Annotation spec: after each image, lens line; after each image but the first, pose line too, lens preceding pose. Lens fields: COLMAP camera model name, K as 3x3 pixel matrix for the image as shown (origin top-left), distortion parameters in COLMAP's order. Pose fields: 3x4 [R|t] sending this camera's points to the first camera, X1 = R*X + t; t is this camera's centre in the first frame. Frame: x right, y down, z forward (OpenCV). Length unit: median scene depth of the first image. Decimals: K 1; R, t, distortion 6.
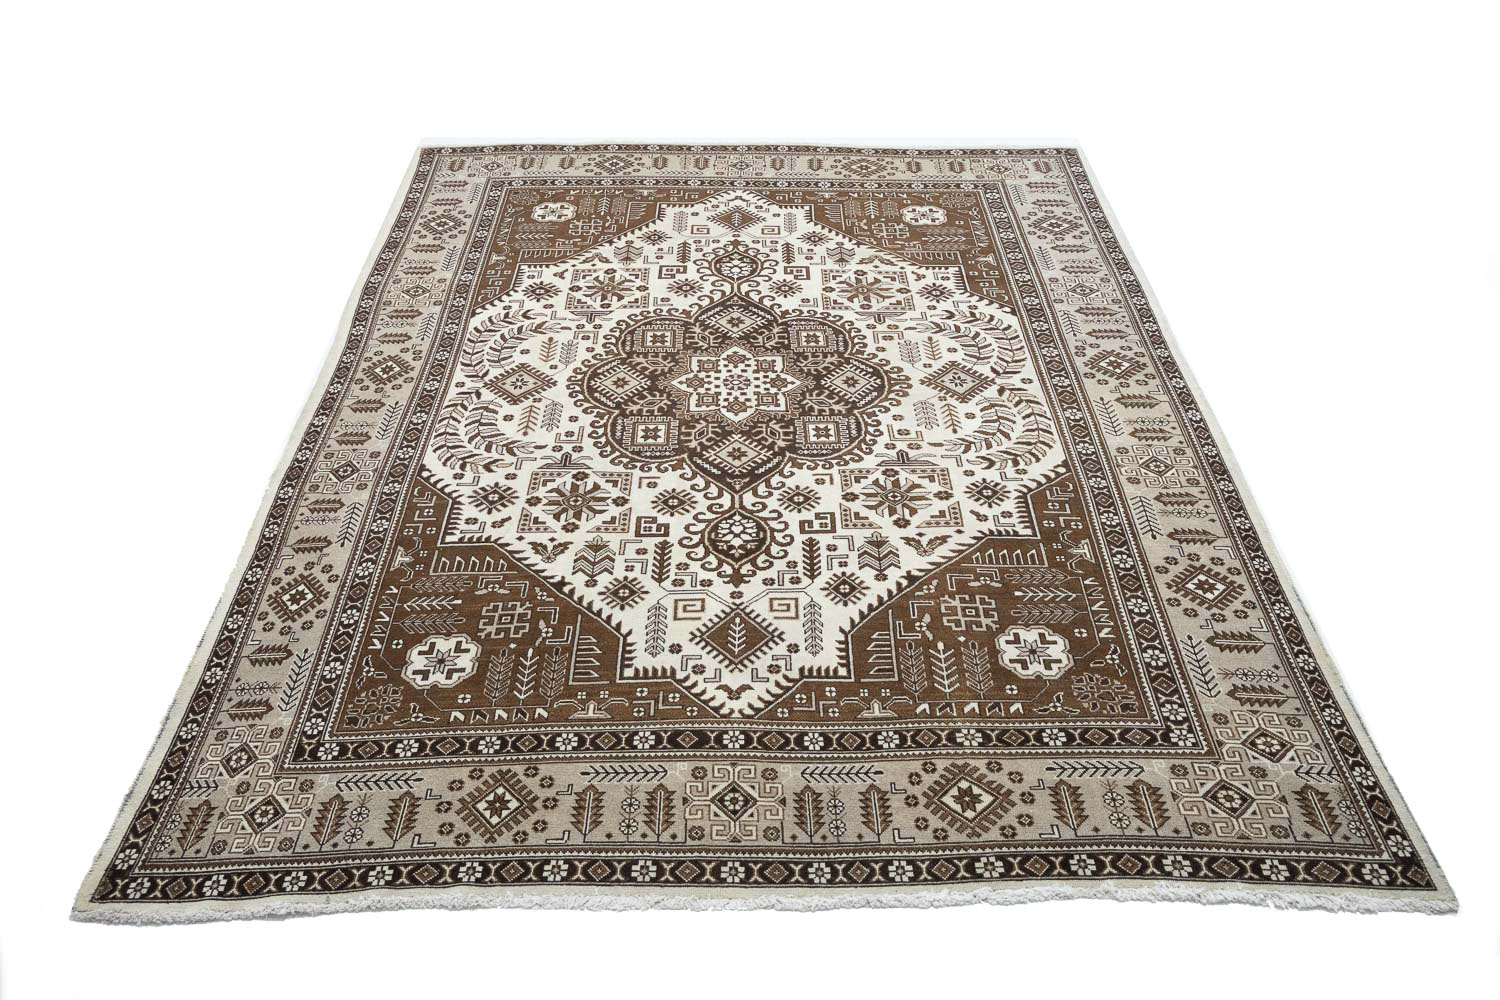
lens RADIAL K [[1246.7, 0, 735.5], [0, 1246.7, 495.4], [0, 0, 1]] dist [-0.002365, 0.002092]
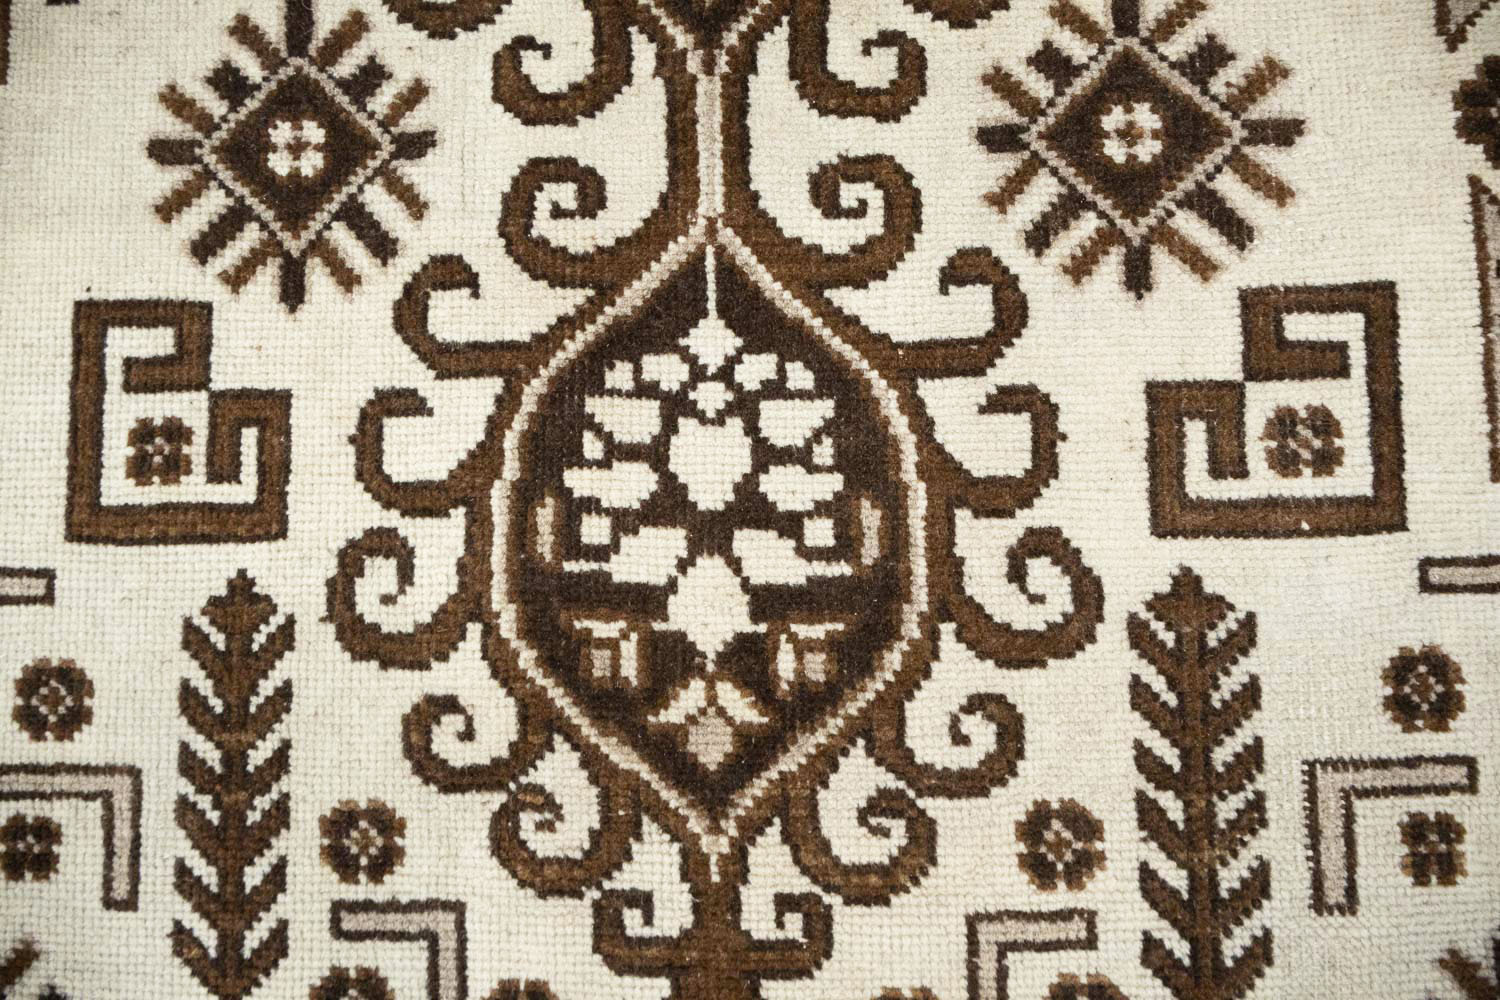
lens RADIAL K [[1246.7, 0, 735.5], [0, 1246.7, 495.4], [0, 0, 1]] dist [-0.002365, 0.002092]
pose [[-0.999441, 0.015148, 0.029799, -0.007348], [0.016558, -0.550077, 0.834950, -0.378897], [0.029039, 0.834977, 0.549518, 1.288170]]
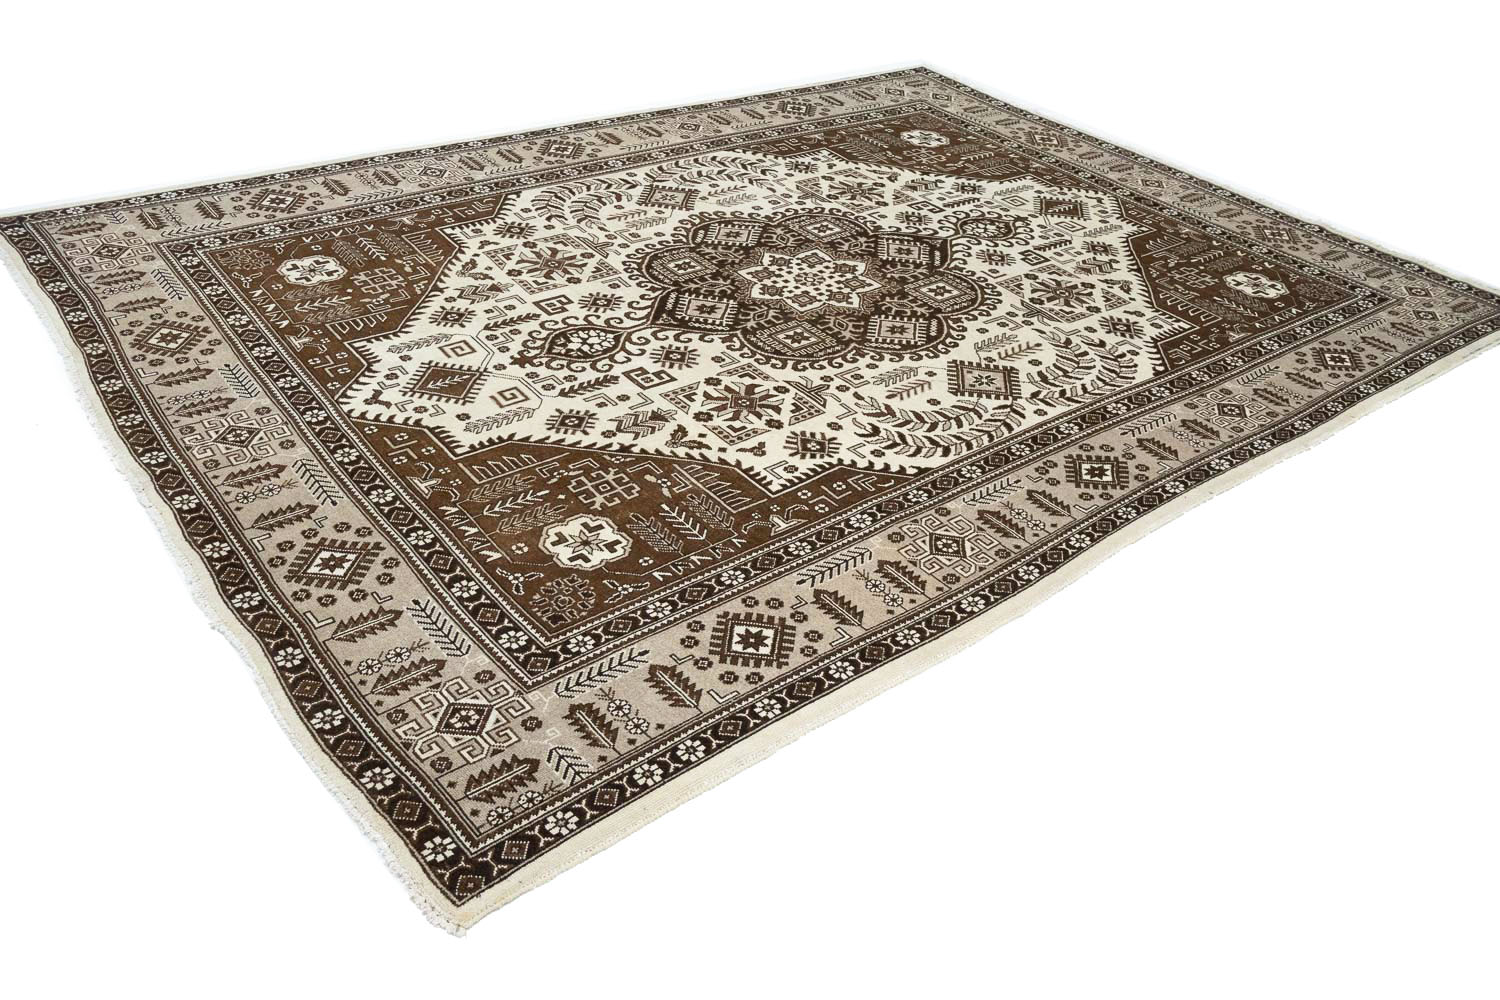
lens RADIAL K [[1246.7, 0, 735.5], [0, 1246.7, 495.4], [0, 0, 1]] dist [-0.002365, 0.002092]
pose [[-0.609905, -0.491855, 0.621366, -0.736752], [0.434177, 0.448539, 0.781219, -0.910477], [-0.662953, 0.746252, -0.060014, 1.445527]]
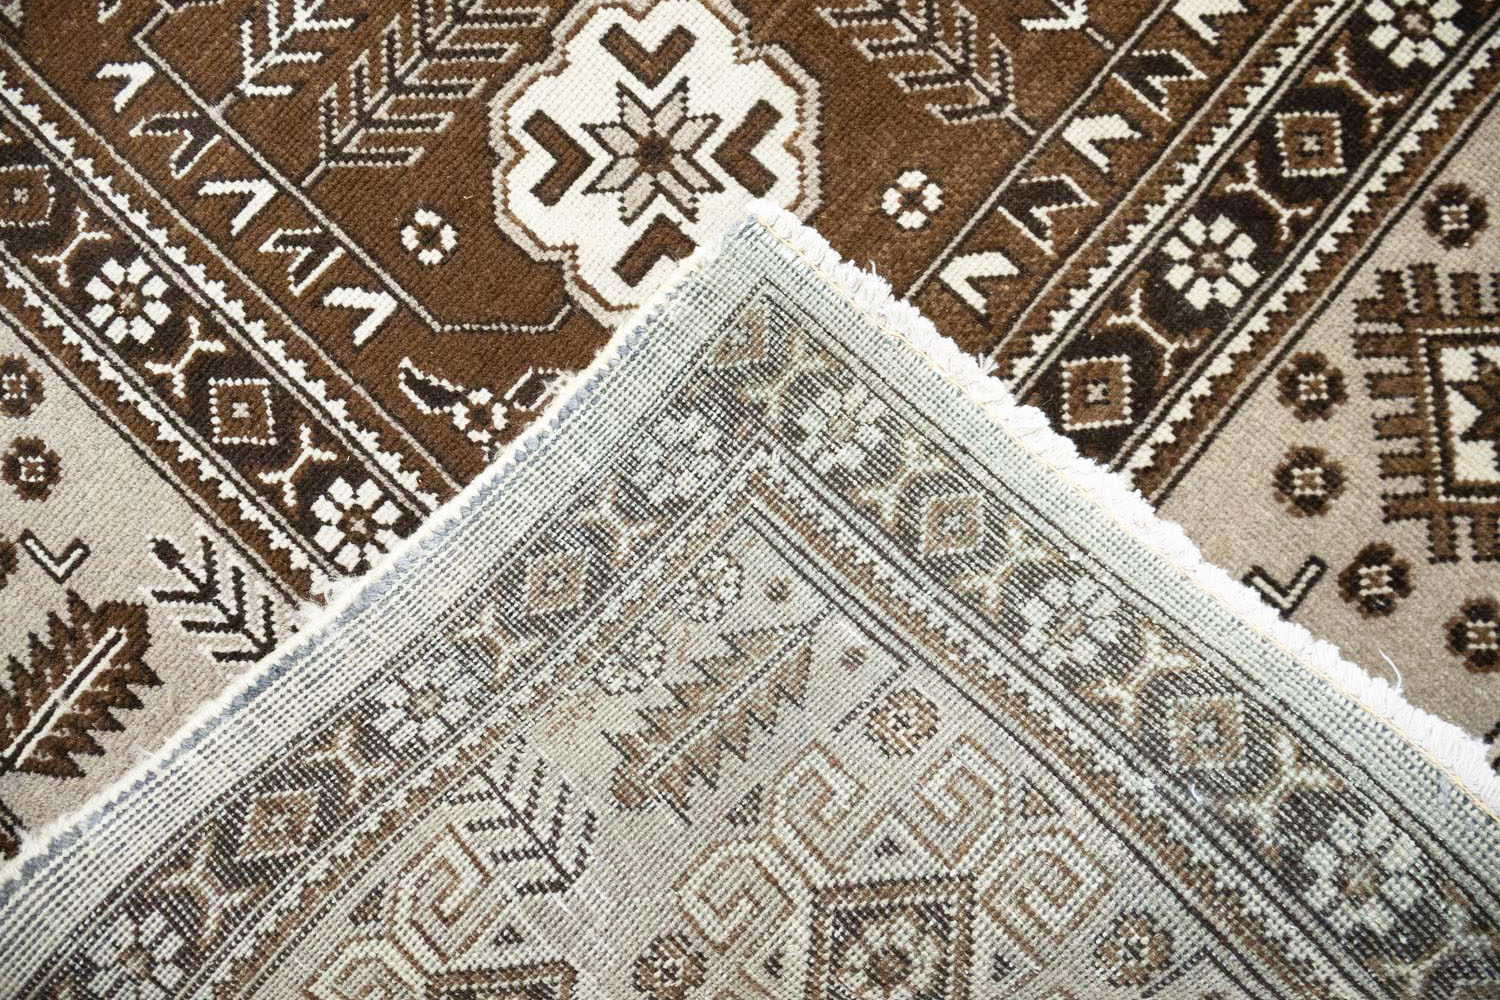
lens RADIAL K [[1291.1, 0, 783.1], [0, 1291.1, 497.4], [0, 0, 1]] dist [-0.002021, -0.004850]
pose [[0.689719, -0.720929, 0.067446, -0.254706], [0.488859, 0.532352, 0.691099, 0.014070], [-0.534139, -0.443693, 0.719606, 0.717442]]
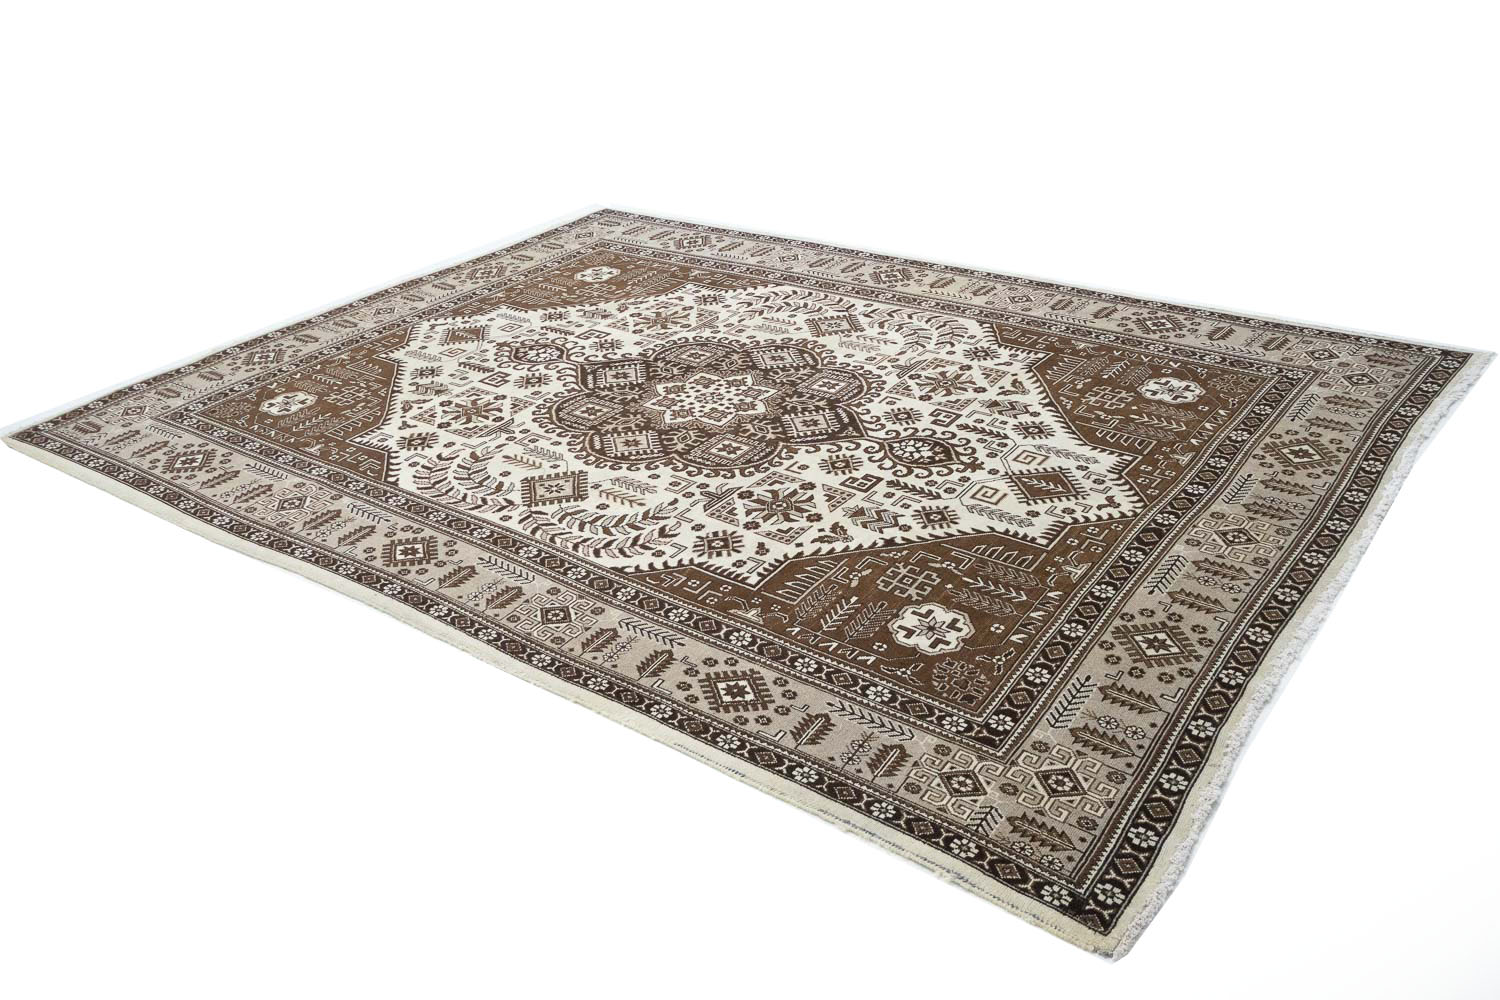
lens RADIAL K [[1246.7, 0, 735.5], [0, 1246.7, 495.4], [0, 0, 1]] dist [-0.002365, 0.002092]
pose [[0.617785, -0.414509, 0.668225, -0.810106], [0.543589, 0.839159, 0.017985, -0.038797], [-0.568201, 0.352129, 0.743742, 0.335204]]
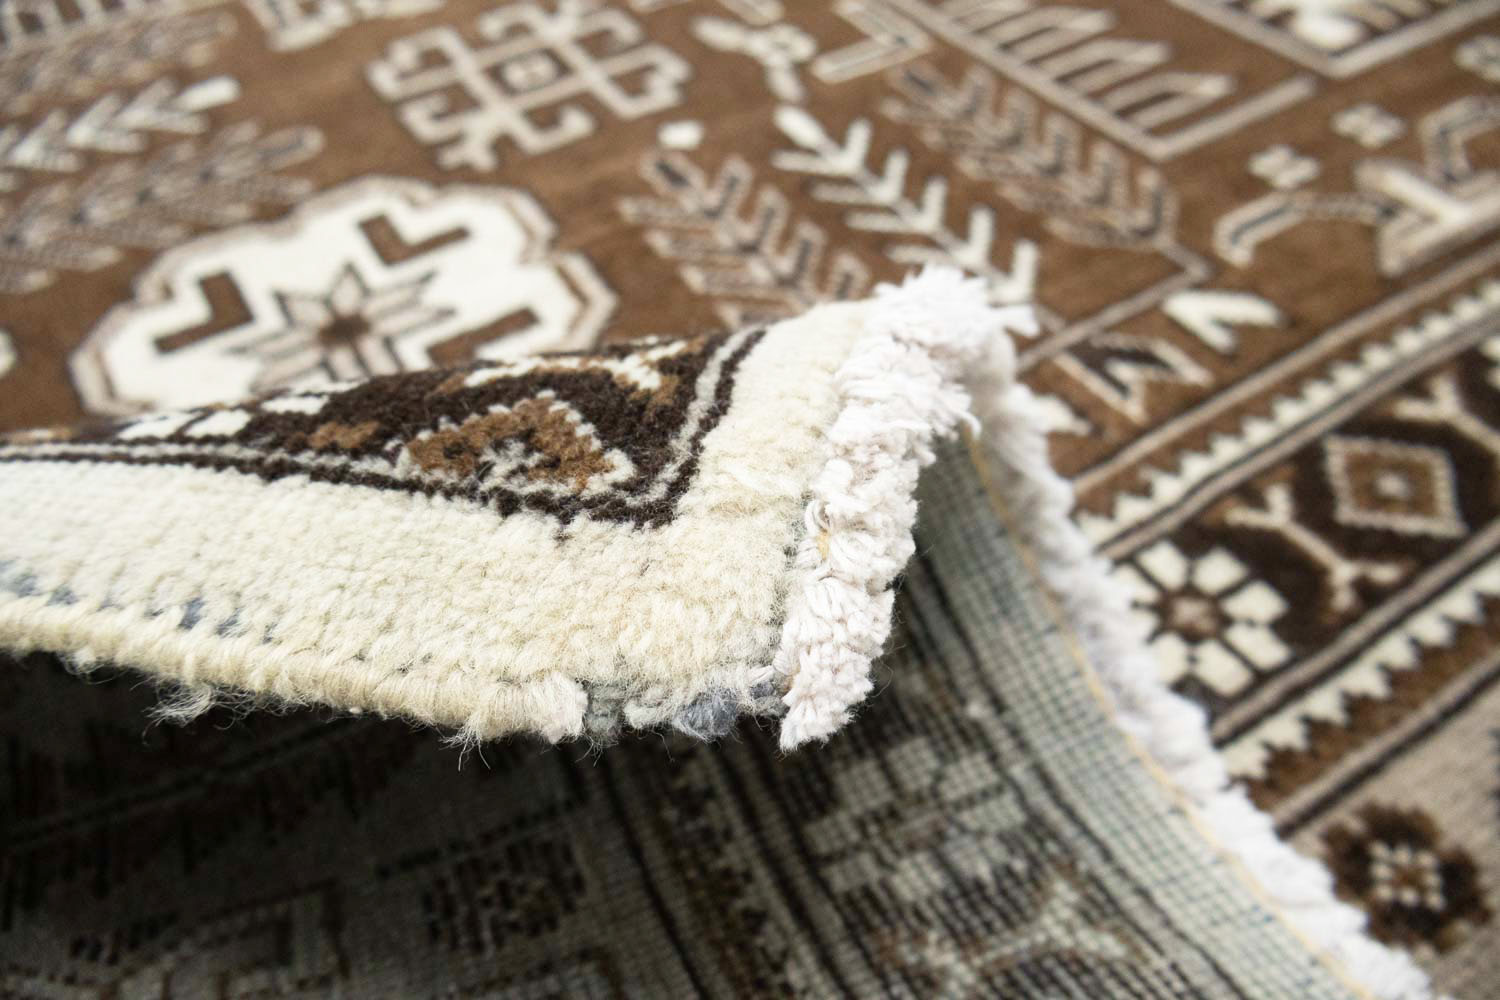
lens RADIAL K [[1260.5, 0, 750.0], [0, 1260.5, 500.0], [0, 0, 1]] dist [0.013065, 0.000419]
pose [[0.858268, -0.386404, 0.337739, -0.229737], [0.351018, 0.922084, 0.162934, 0.130868], [-0.374382, -0.021289, 0.927030, 0.762734]]
